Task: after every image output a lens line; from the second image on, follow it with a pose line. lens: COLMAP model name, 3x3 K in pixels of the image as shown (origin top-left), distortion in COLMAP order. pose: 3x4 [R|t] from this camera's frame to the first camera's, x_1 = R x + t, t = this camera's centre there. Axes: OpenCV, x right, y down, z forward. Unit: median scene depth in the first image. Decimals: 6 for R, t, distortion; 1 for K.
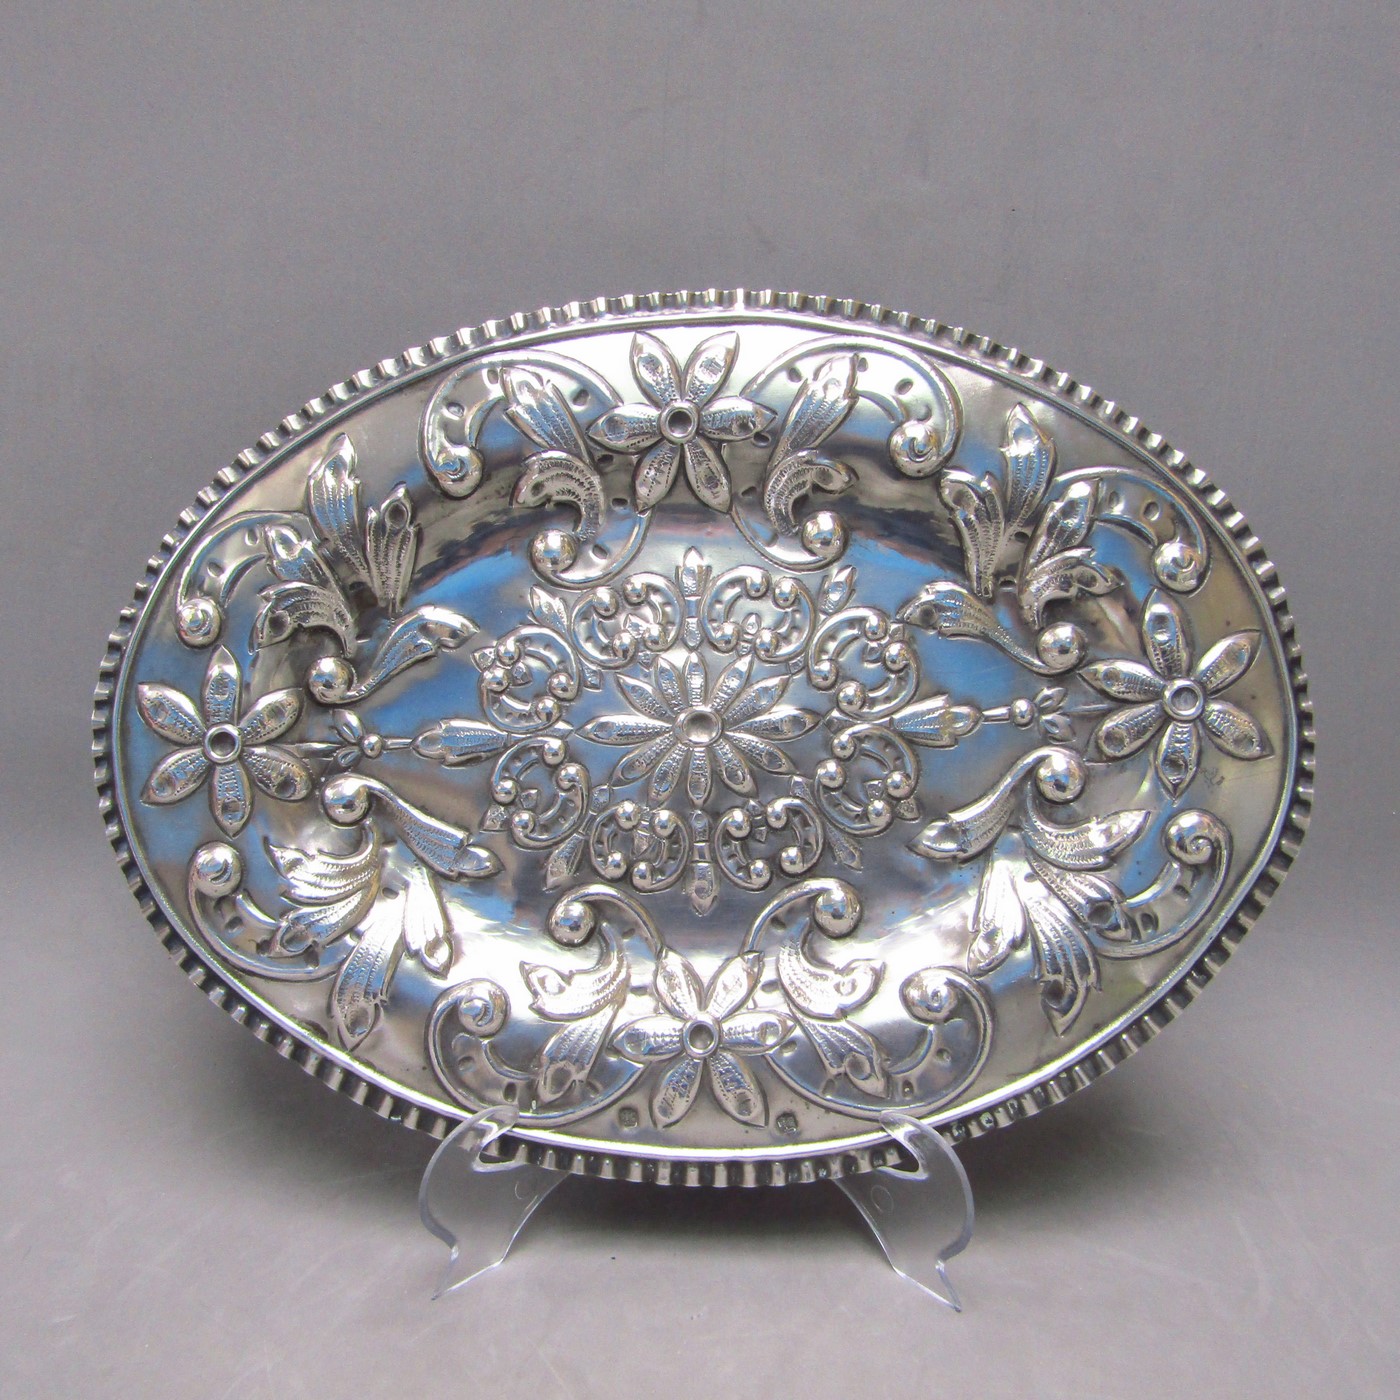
lens RADIAL K [[1462.9, 0, 703.2], [0, 1462.9, 690.6], [0, 0, 1]] dist [-0.008136, 0.000000]
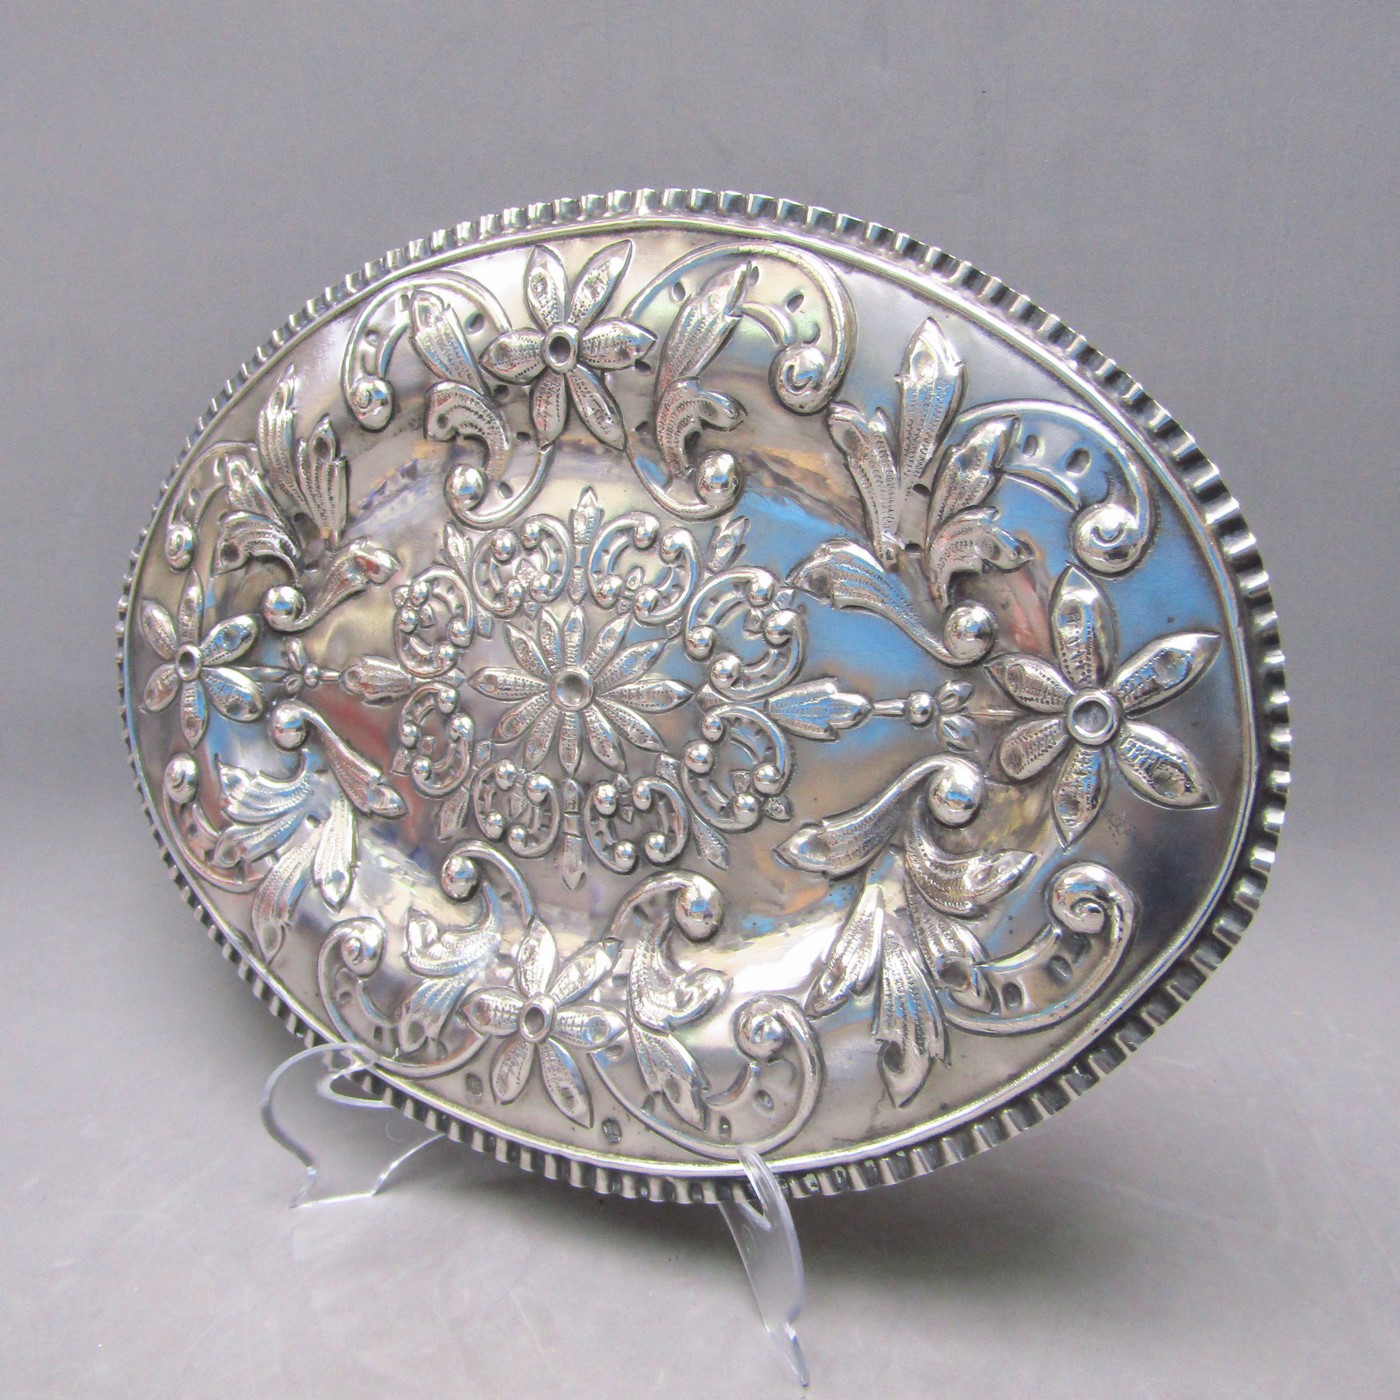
lens RADIAL K [[1462.9, 0, 701.5], [0, 1462.9, 705.6], [0, 0, 1]] dist [-0.008136, 0.000000]
pose [[0.877704, 0.102262, -0.468164, 0.496374], [-0.052974, 0.991682, 0.117302, -0.076338], [0.476266, -0.078156, 0.875821, 0.240072]]
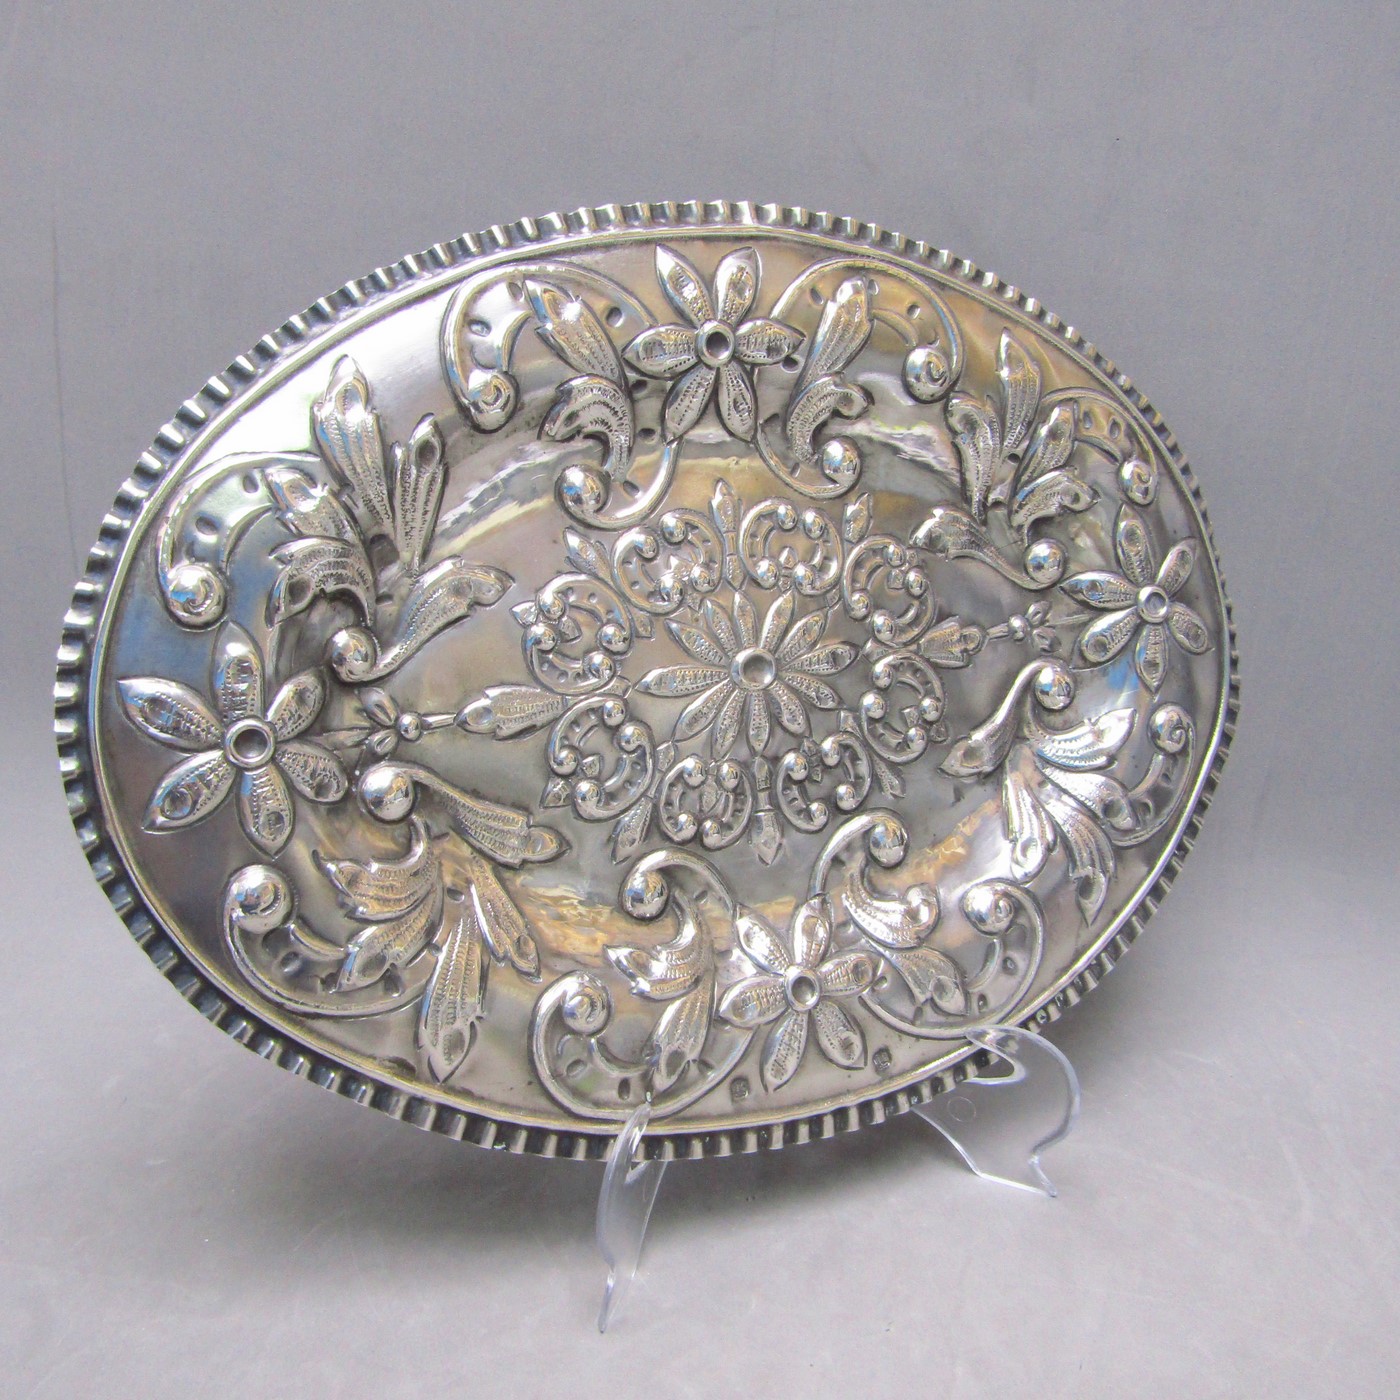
lens RADIAL K [[1462.9, 0, 694.9], [0, 1462.9, 711.5], [0, 0, 1]] dist [-0.008136, 0.000000]
pose [[0.893180, -0.102415, 0.437883, -0.455319], [0.082299, 0.994503, 0.064731, -0.012856], [-0.442105, -0.021779, 0.896699, 0.168309]]
